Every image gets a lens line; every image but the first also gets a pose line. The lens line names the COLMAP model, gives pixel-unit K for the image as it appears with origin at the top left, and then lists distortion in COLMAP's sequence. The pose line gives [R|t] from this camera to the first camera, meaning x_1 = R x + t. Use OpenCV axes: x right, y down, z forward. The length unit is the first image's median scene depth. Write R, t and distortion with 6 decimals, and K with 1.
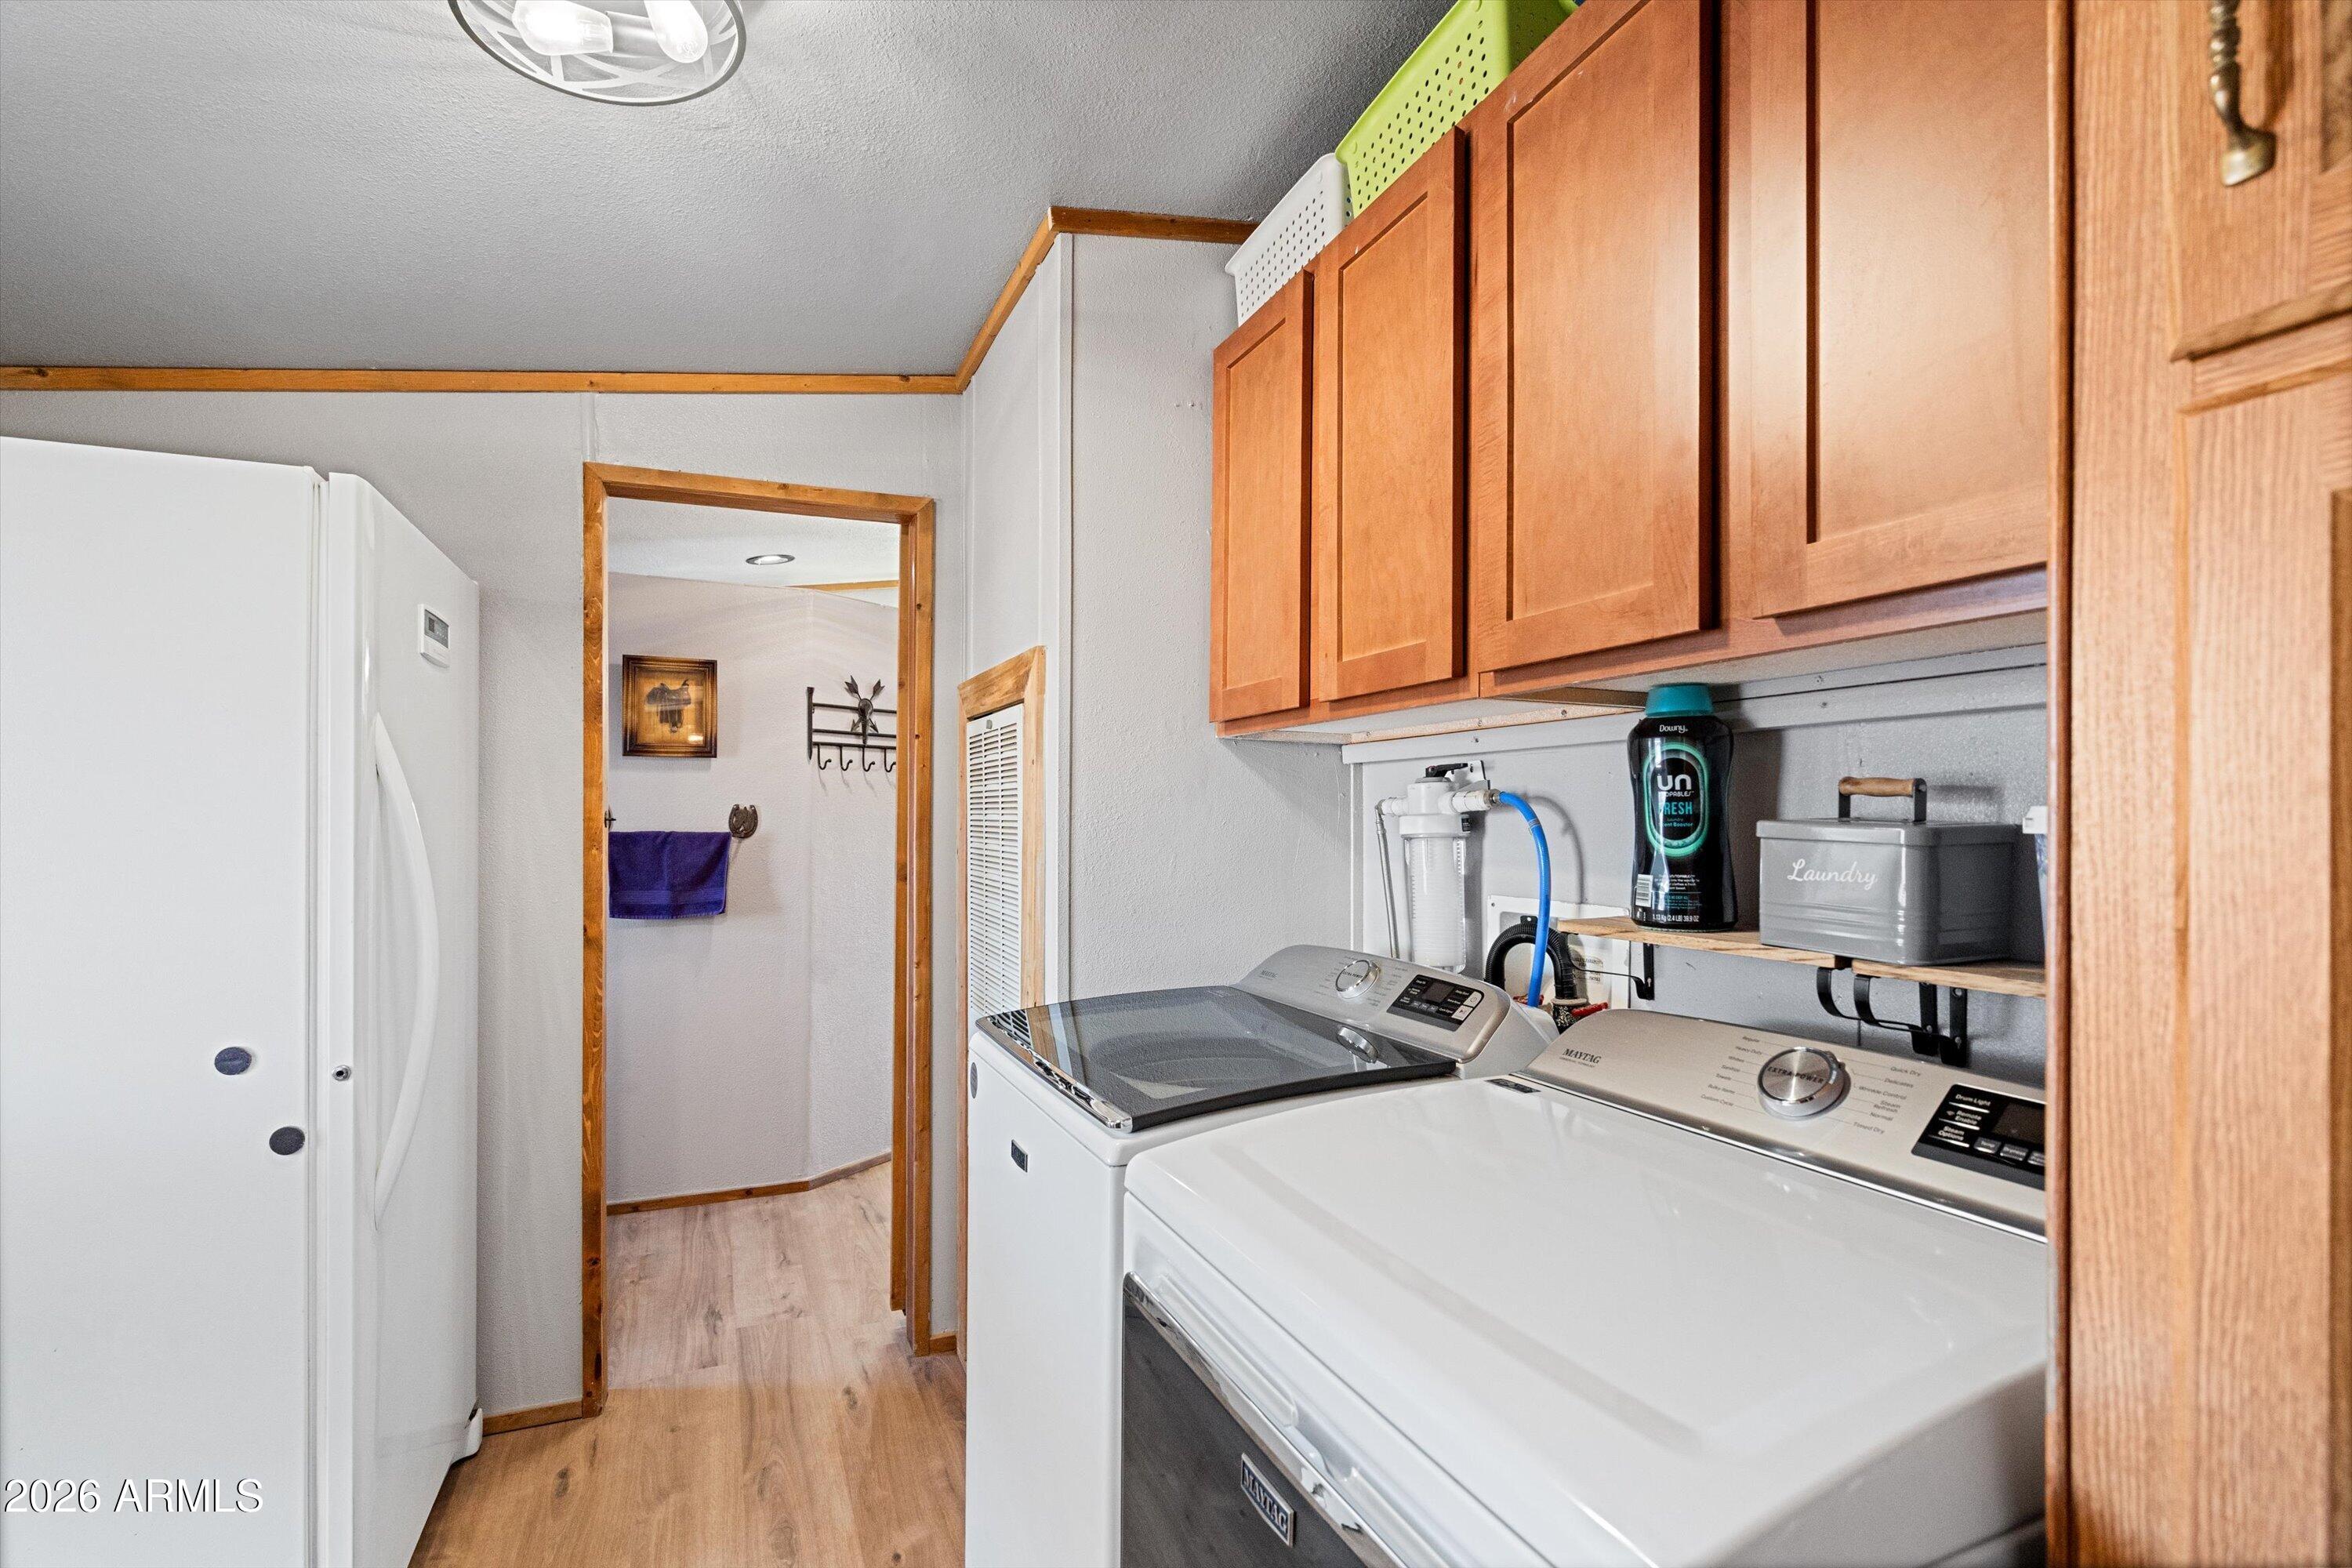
lens RADIAL K [[1077.3, 0, 1177.5], [0, 1077.3, 792.9], [0, 0, 1]] dist [-0.002911, -0.000636]
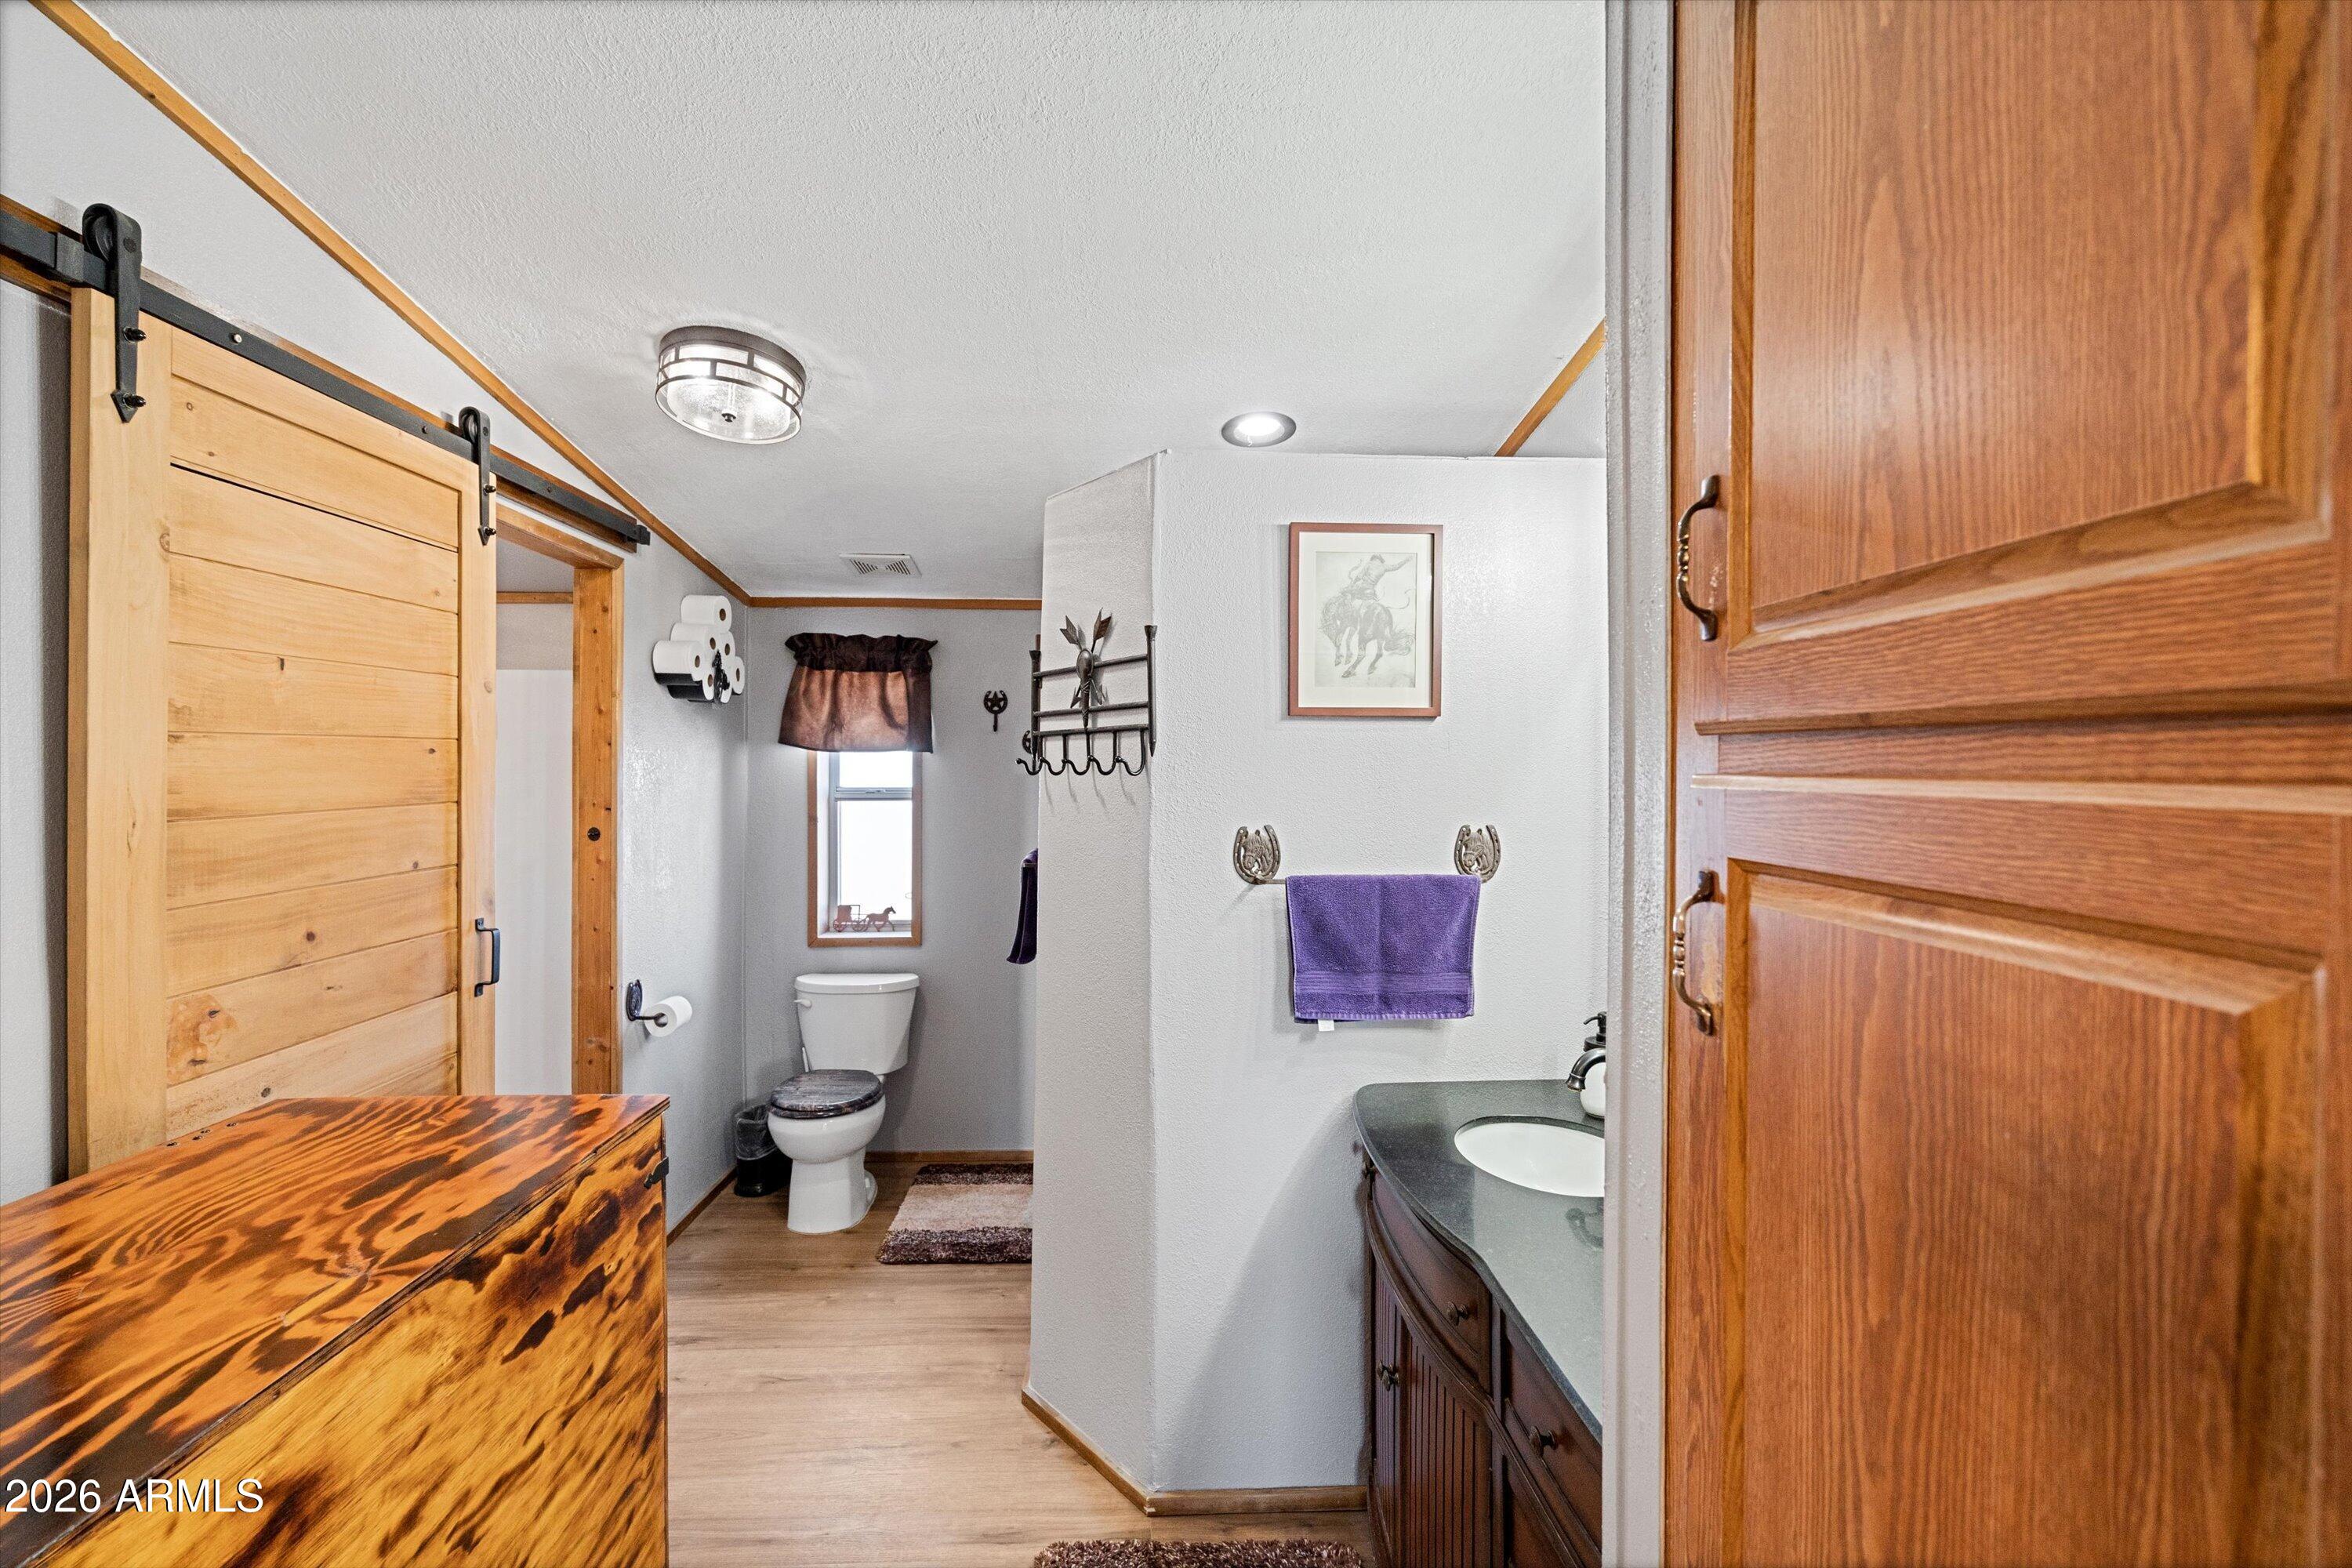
lens RADIAL K [[1077.3, 0, 1167.5], [0, 1077.3, 776.2], [0, 0, 1]] dist [-0.002911, -0.000636]
pose [[-0.371705, -0.000991, -0.928350, 0.223142], [0.002193, 0.999996, -0.001945, -0.018806], [0.928348, -0.002759, -0.371701, 1.262933]]
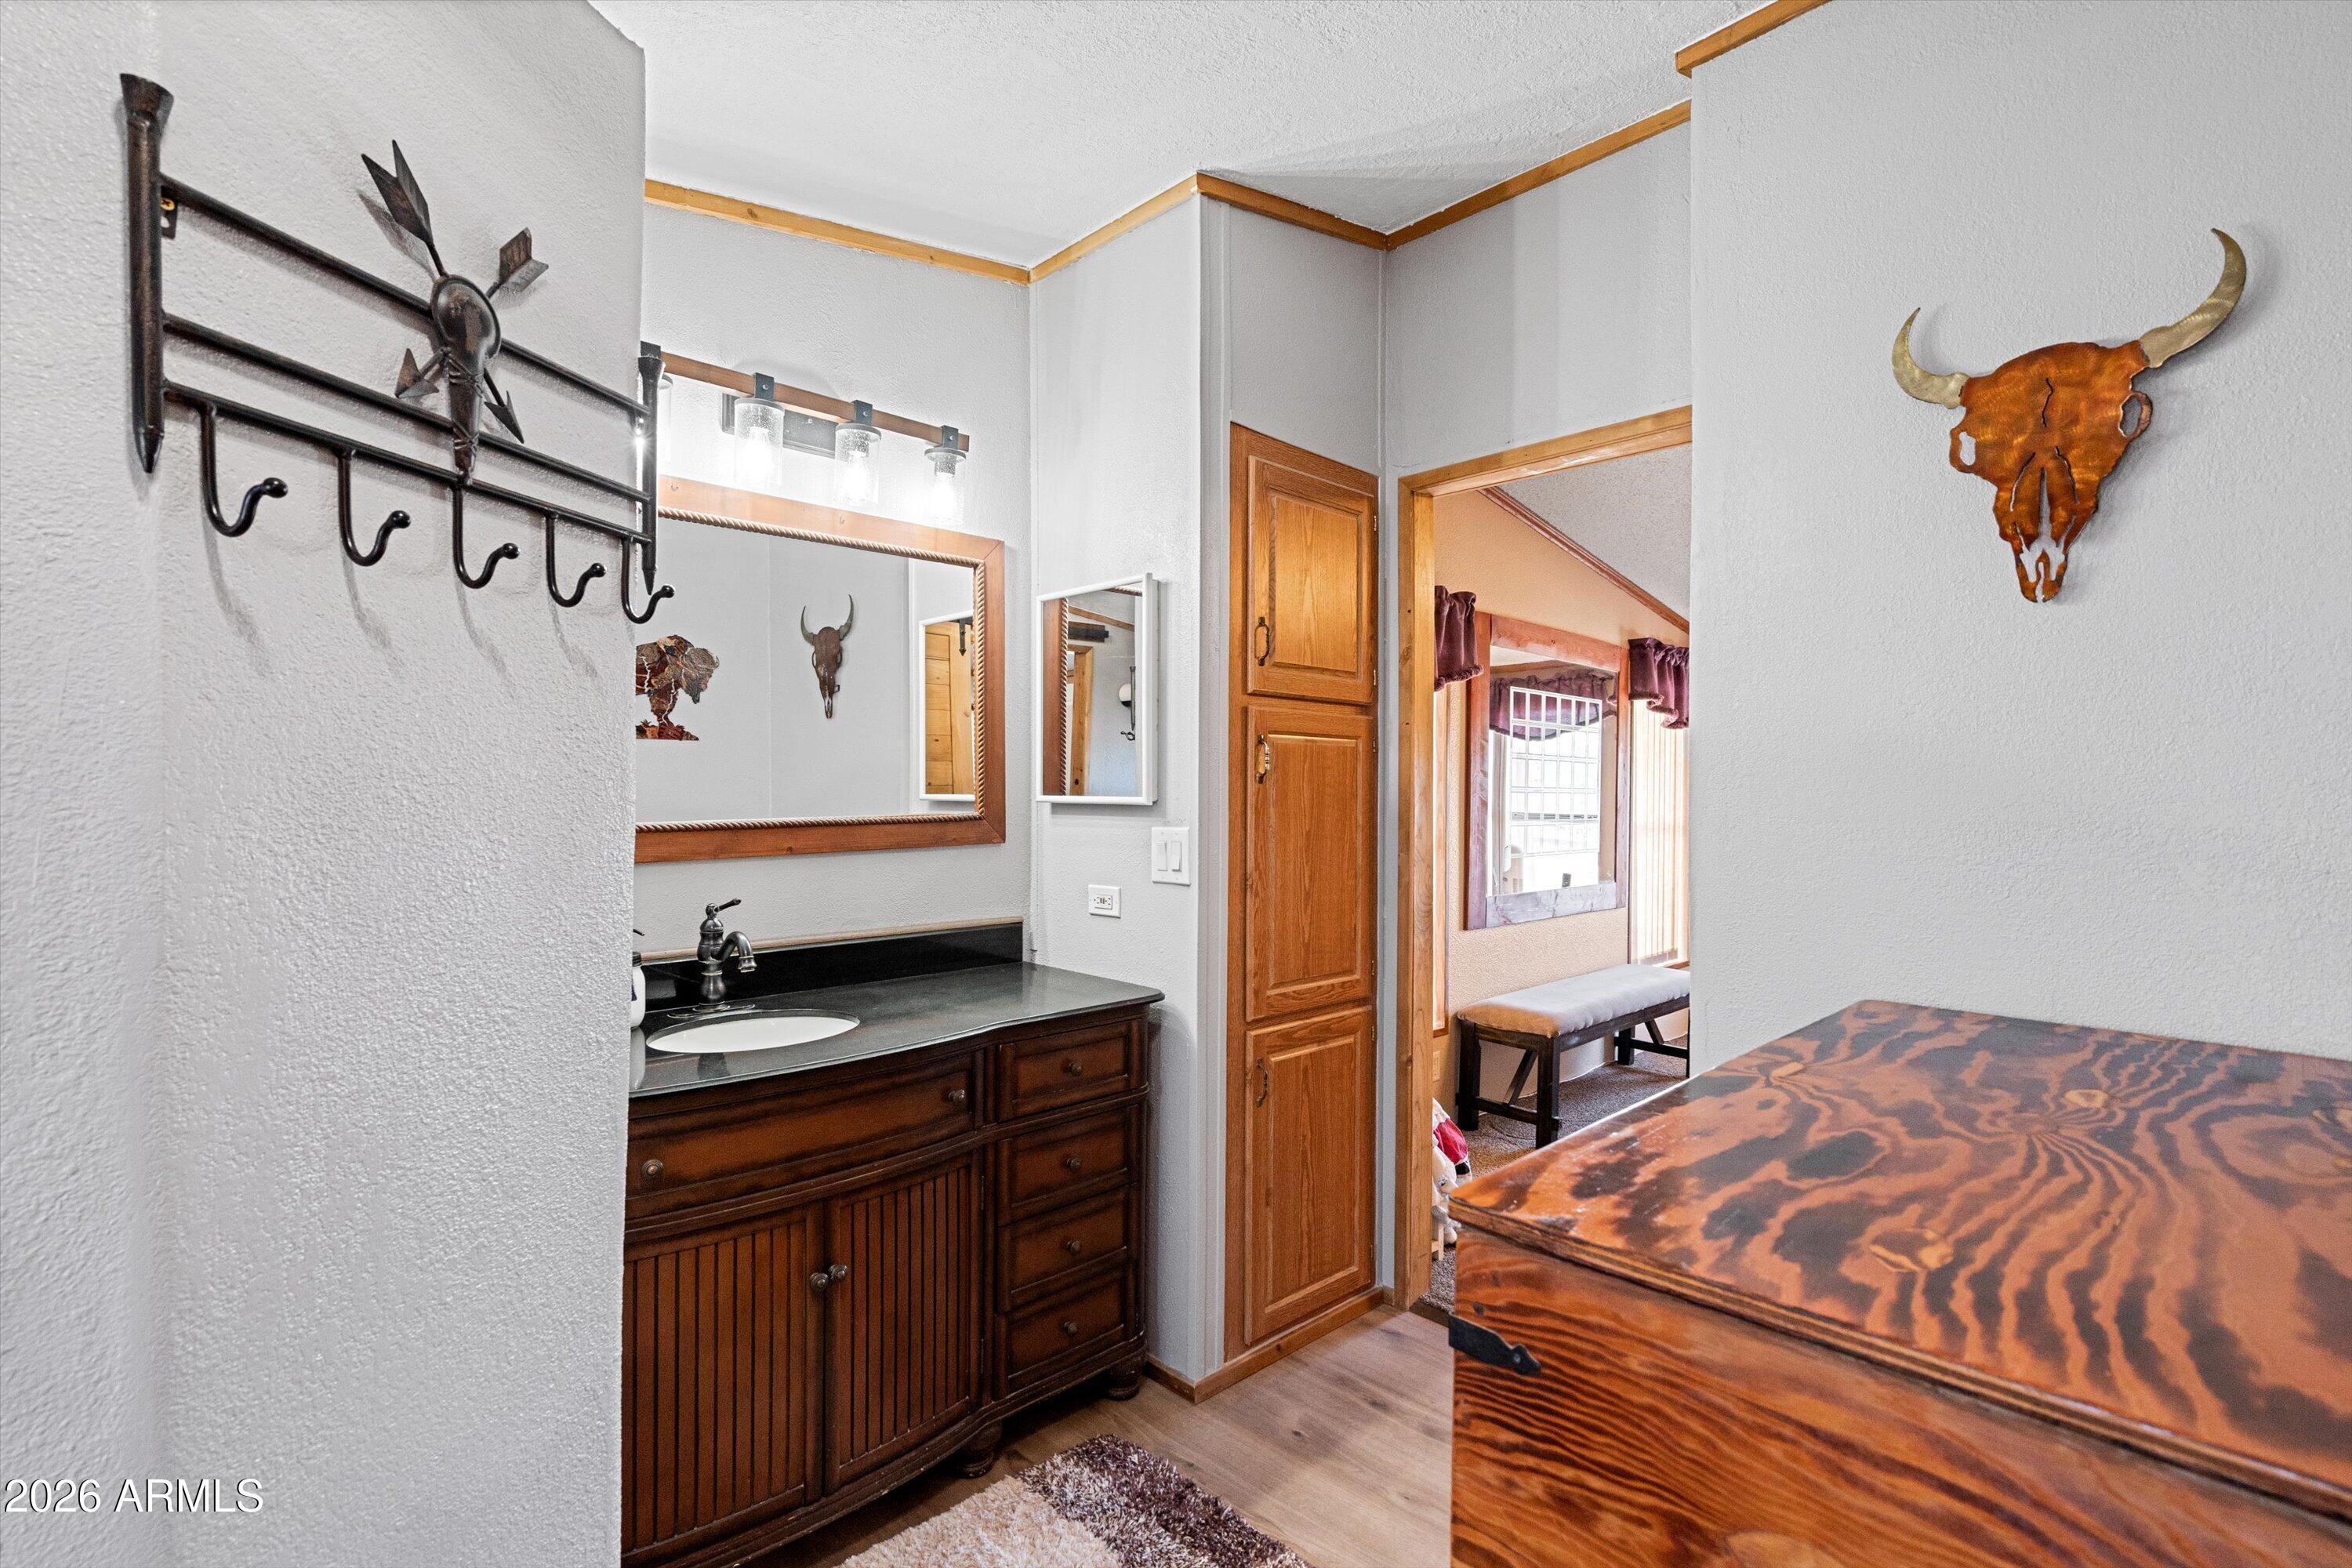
lens RADIAL K [[1077.3, 0, 1166.5], [0, 1077.3, 791.4], [0, 0, 1]] dist [-0.002911, -0.000636]
pose [[0.938804, -0.003698, 0.344433, -0.229957], [-0.000990, 0.999909, 0.013433, 0.021073], [-0.344451, -0.012951, 0.938715, 0.734023]]
